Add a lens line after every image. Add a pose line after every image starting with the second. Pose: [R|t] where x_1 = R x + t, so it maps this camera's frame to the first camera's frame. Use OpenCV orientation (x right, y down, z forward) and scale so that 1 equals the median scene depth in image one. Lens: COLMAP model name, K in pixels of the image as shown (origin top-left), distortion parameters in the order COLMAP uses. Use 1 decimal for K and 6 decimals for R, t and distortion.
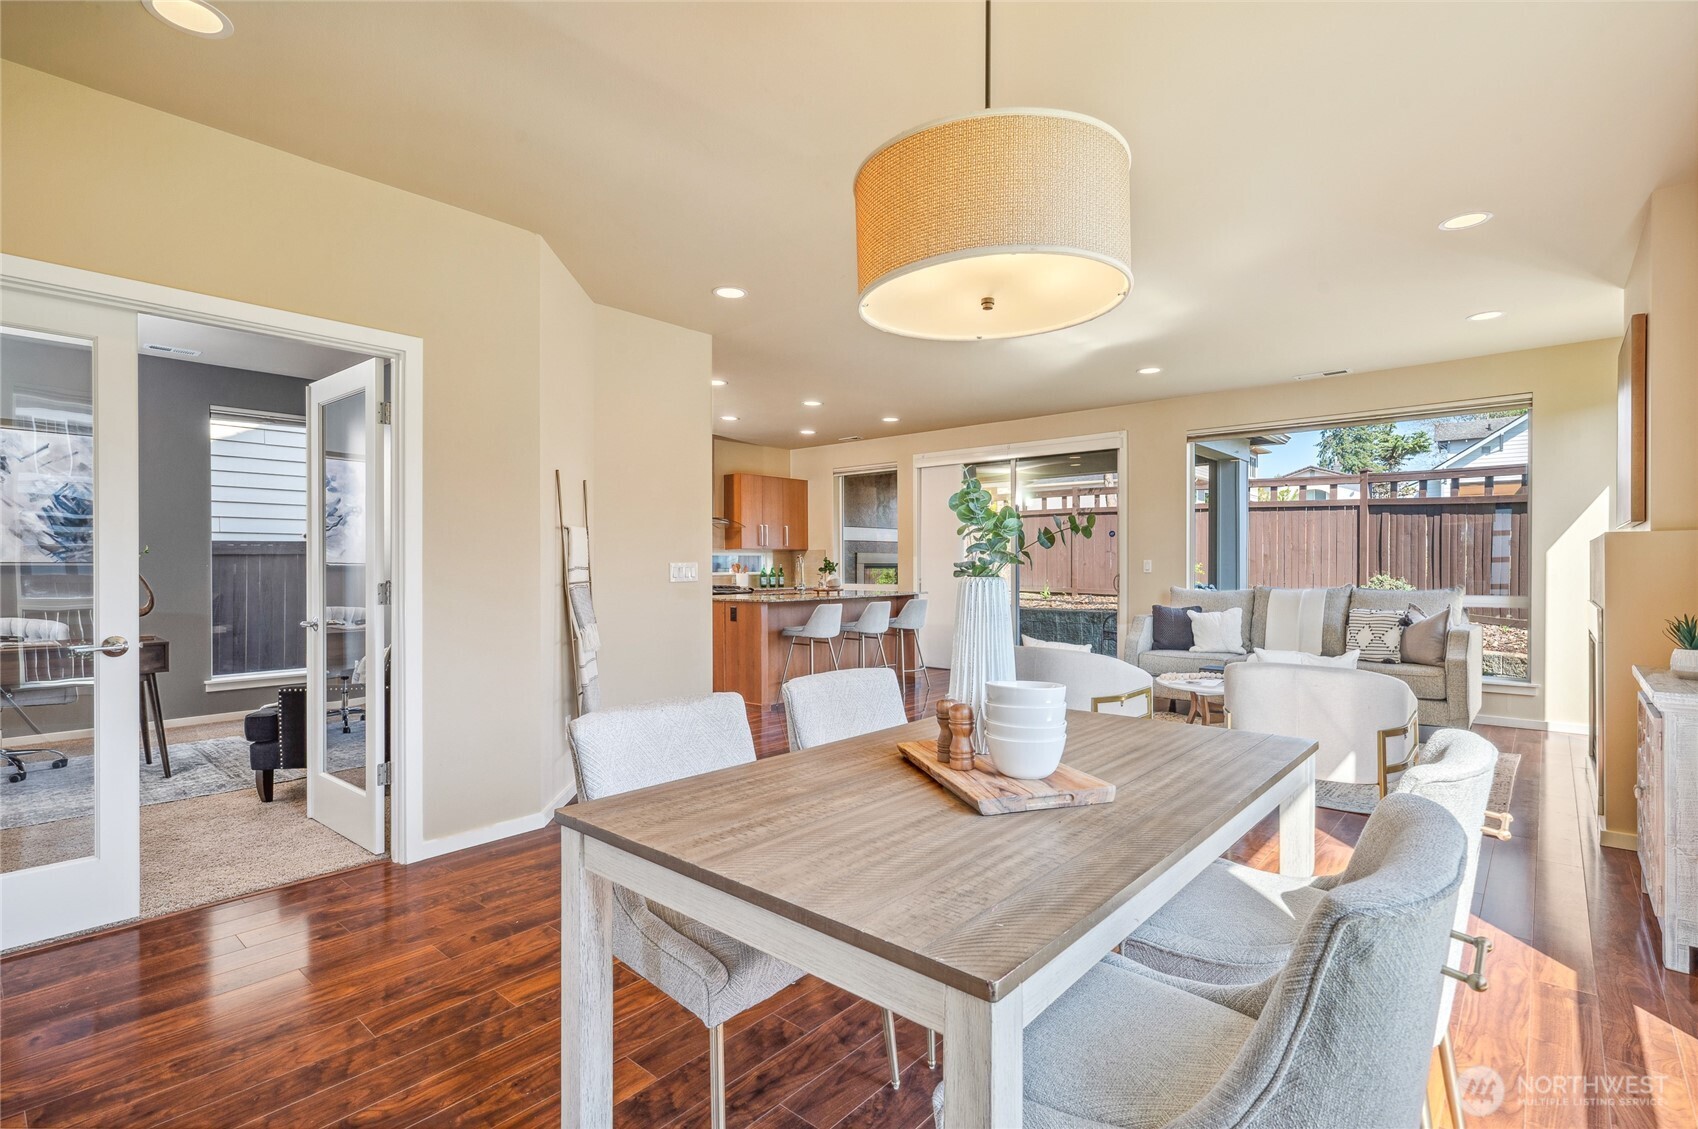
lens RADIAL K [[807.3, 0, 850.5], [0, 807.3, 561.6], [0, 0, 1]] dist [0.001714, -0.000396]
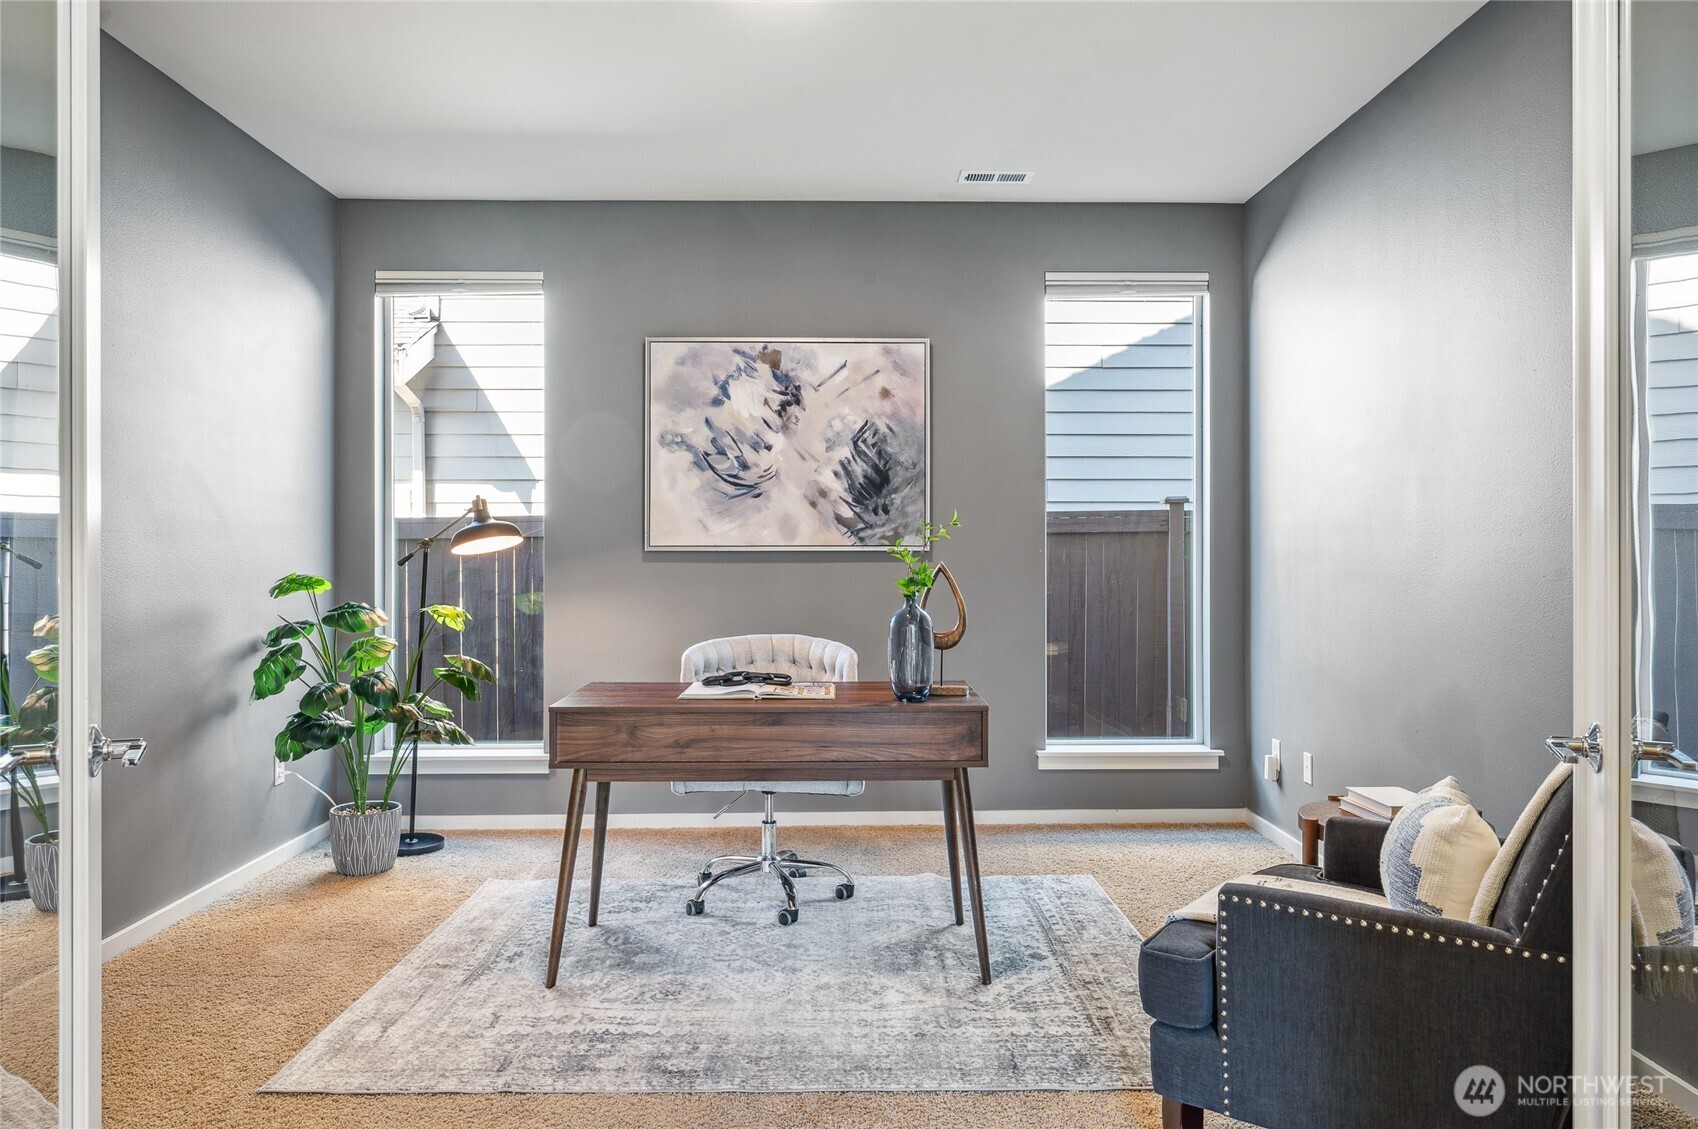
lens RADIAL K [[1123.8, 0, 848.7], [0, 1123.8, 553.5], [0, 0, 1]] dist [-0.006555, -0.000474]
pose [[0.675778, 0.007791, -0.737064, -0.204157], [-0.001584, 0.999957, 0.009118, -0.000332], [0.737103, -0.004995, 0.675761, 0.244188]]
